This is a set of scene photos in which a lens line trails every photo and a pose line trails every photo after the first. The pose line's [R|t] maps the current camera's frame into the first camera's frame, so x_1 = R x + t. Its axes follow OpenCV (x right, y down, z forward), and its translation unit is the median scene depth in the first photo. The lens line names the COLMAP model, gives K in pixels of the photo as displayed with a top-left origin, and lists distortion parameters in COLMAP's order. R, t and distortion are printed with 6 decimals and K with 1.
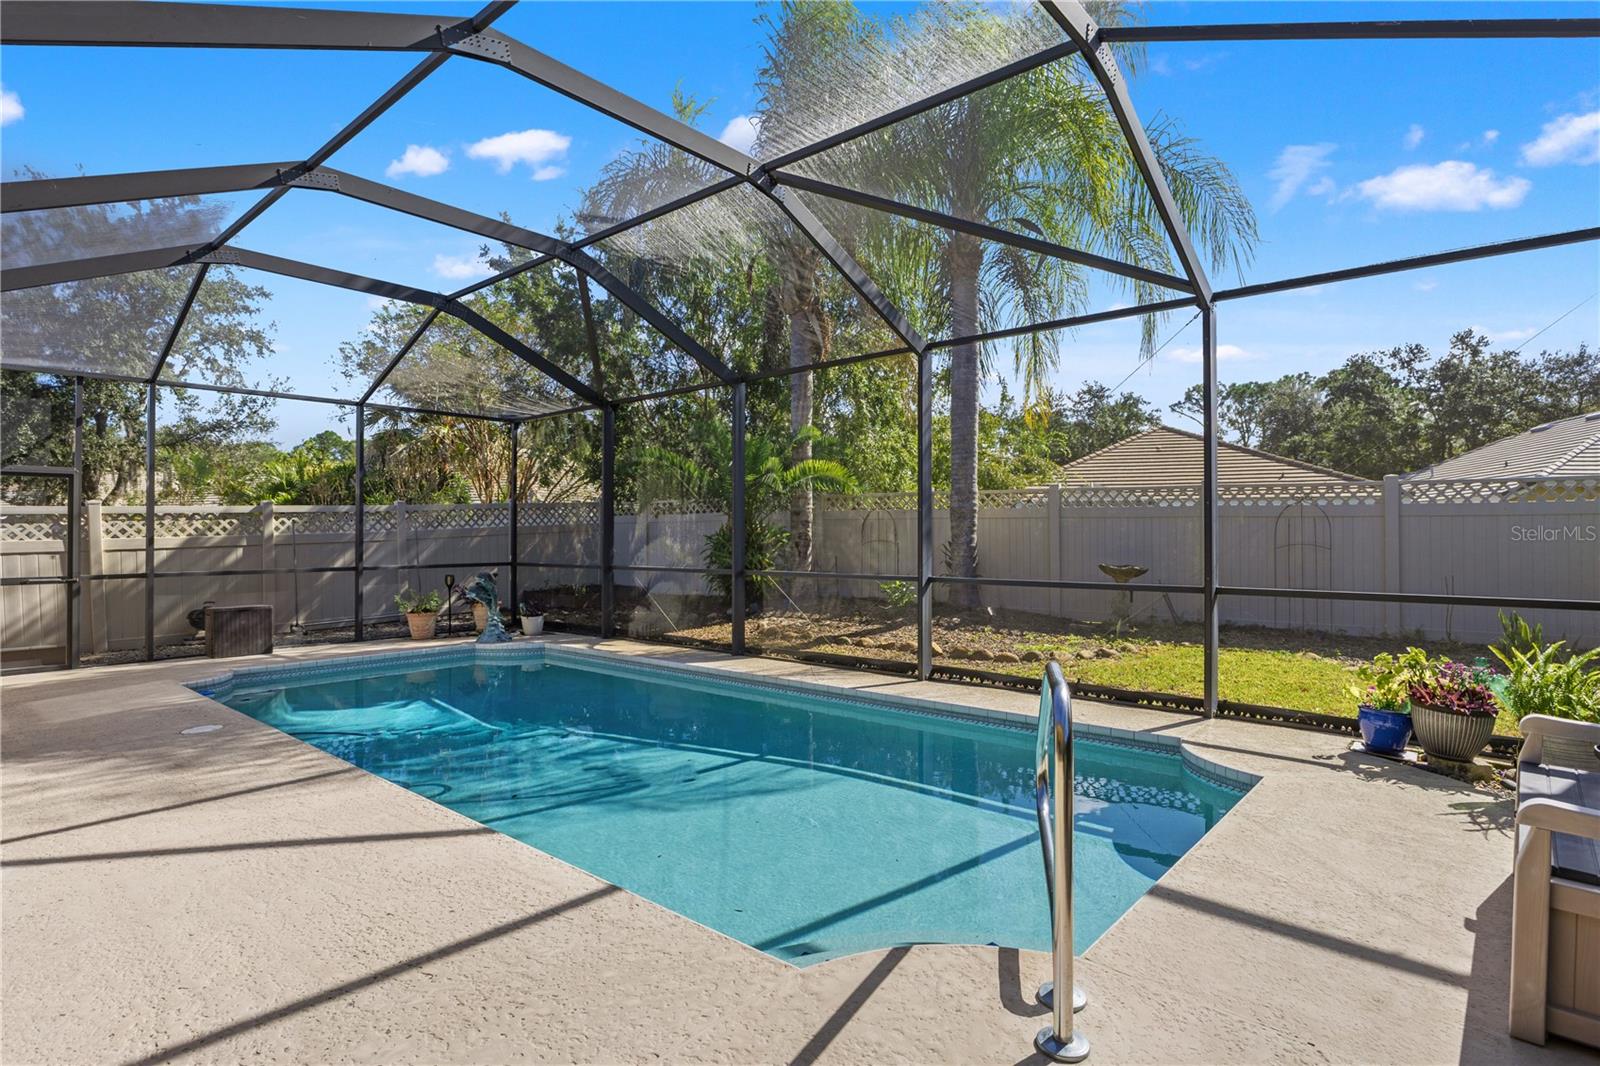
lens RADIAL K [[825.6, 0, 800.0], [0, 825.6, 533.0], [0, 0, 1]] dist [-0.000222, 0.000079]
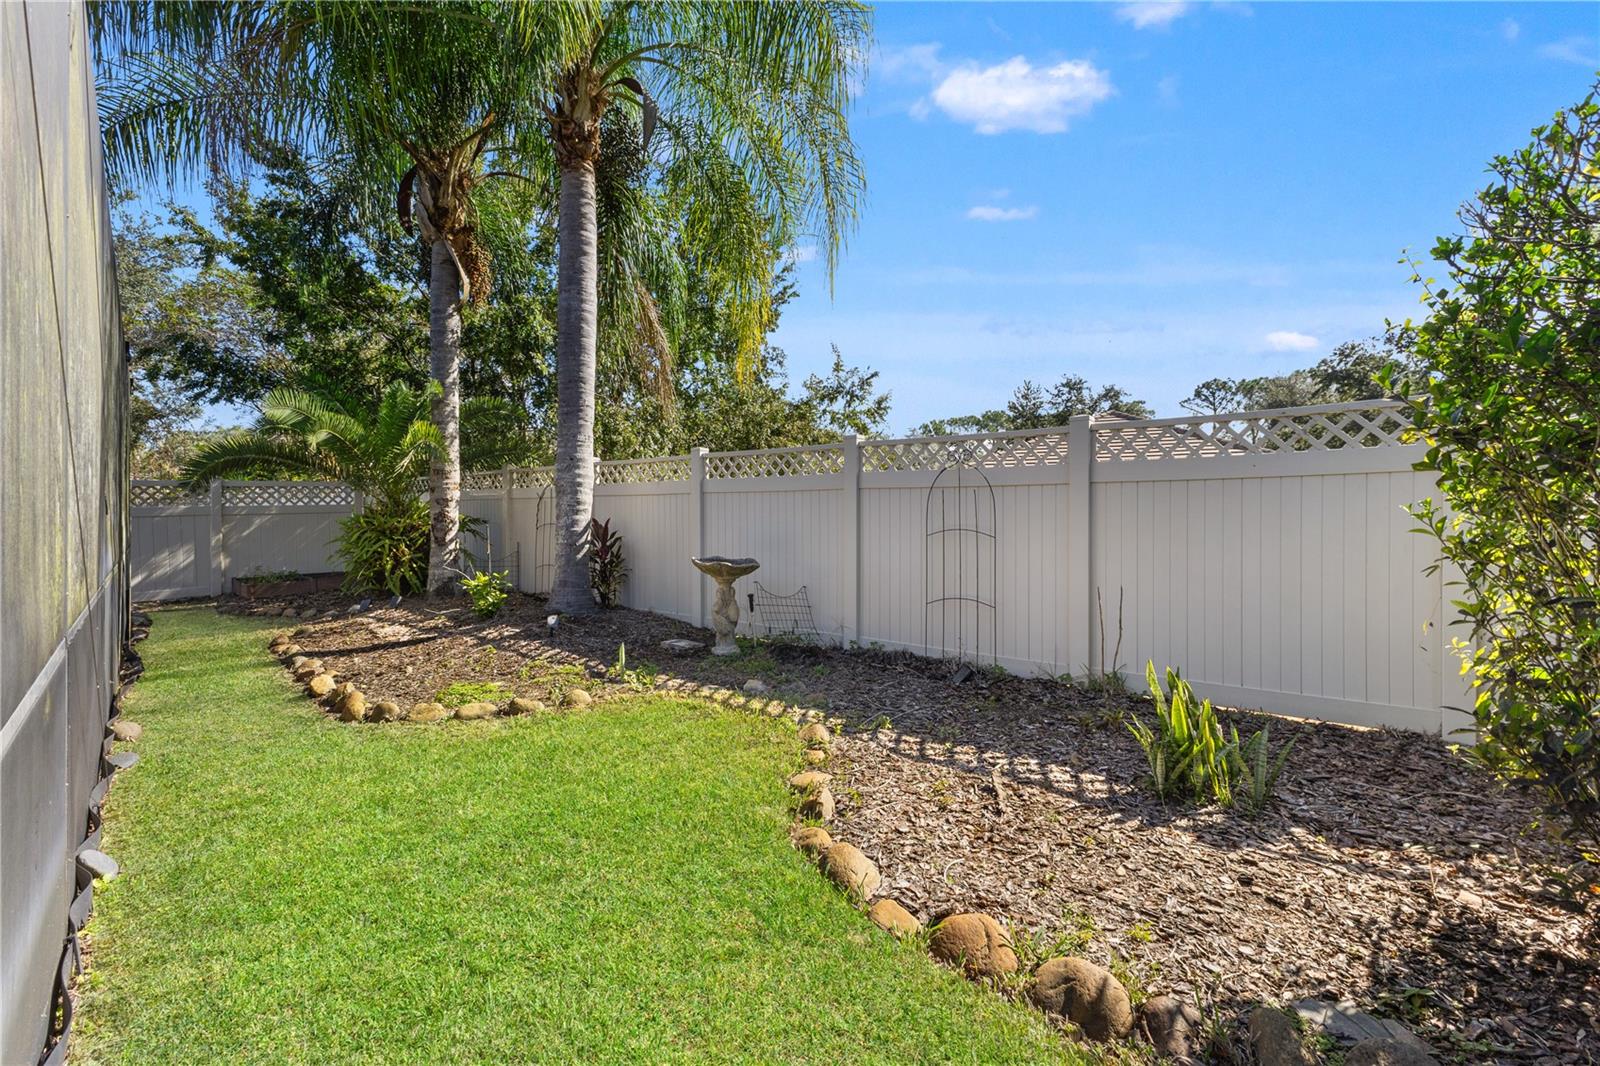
lens RADIAL K [[694.5, 0, 809.1], [0, 694.5, 529.9], [0, 0, 1]] dist [0.013745, -0.000094]
pose [[0.994999, 0.000347, -0.099880, 0.113593], [0.000748, 0.999940, 0.010931, 0.001980], [0.099878, -0.010951, 0.994939, 0.093716]]
